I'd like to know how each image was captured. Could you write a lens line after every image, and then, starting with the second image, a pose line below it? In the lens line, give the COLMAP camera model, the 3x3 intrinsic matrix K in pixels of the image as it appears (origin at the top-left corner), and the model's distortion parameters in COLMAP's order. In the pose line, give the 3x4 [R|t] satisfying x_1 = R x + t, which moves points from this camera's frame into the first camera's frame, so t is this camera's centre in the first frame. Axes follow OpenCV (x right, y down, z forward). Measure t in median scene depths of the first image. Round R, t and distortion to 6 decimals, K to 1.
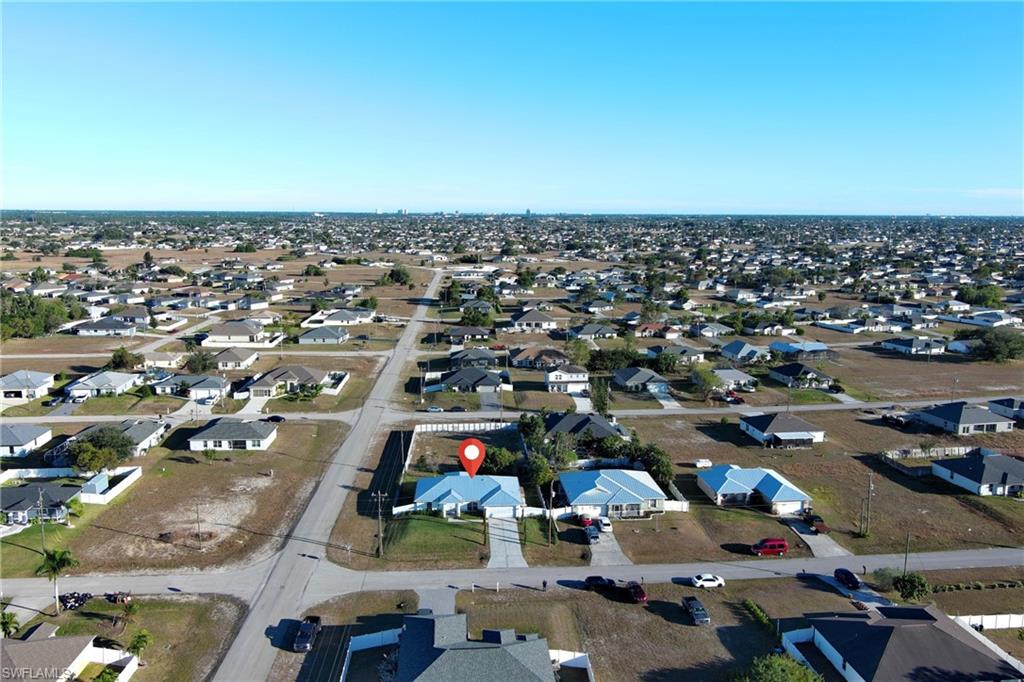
lens RADIAL K [[760.4, 0, 512.0], [0, 760.4, 341.0], [0, 0, 1]] dist [0.011402, -0.006828]
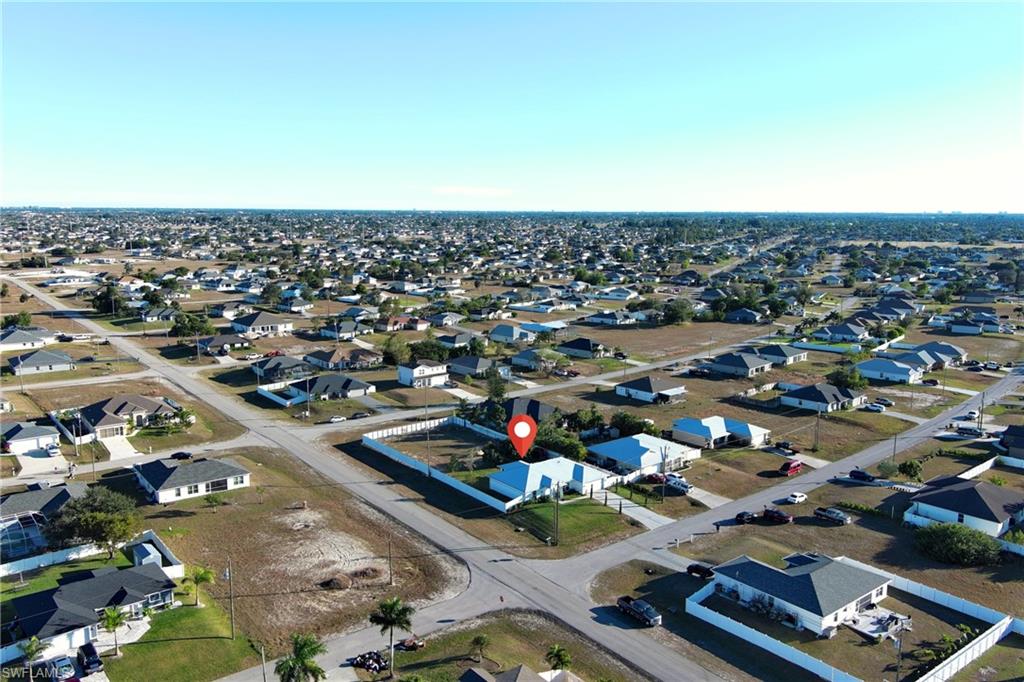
lens RADIAL K [[760.4, 0, 512.0], [0, 760.4, 341.0], [0, 0, 1]] dist [0.011402, -0.006828]
pose [[0.838500, -0.092741, 0.536951, -0.687090], [0.089034, 0.995485, 0.032903, -0.030233], [-0.537579, 0.020218, 0.842971, 0.136641]]
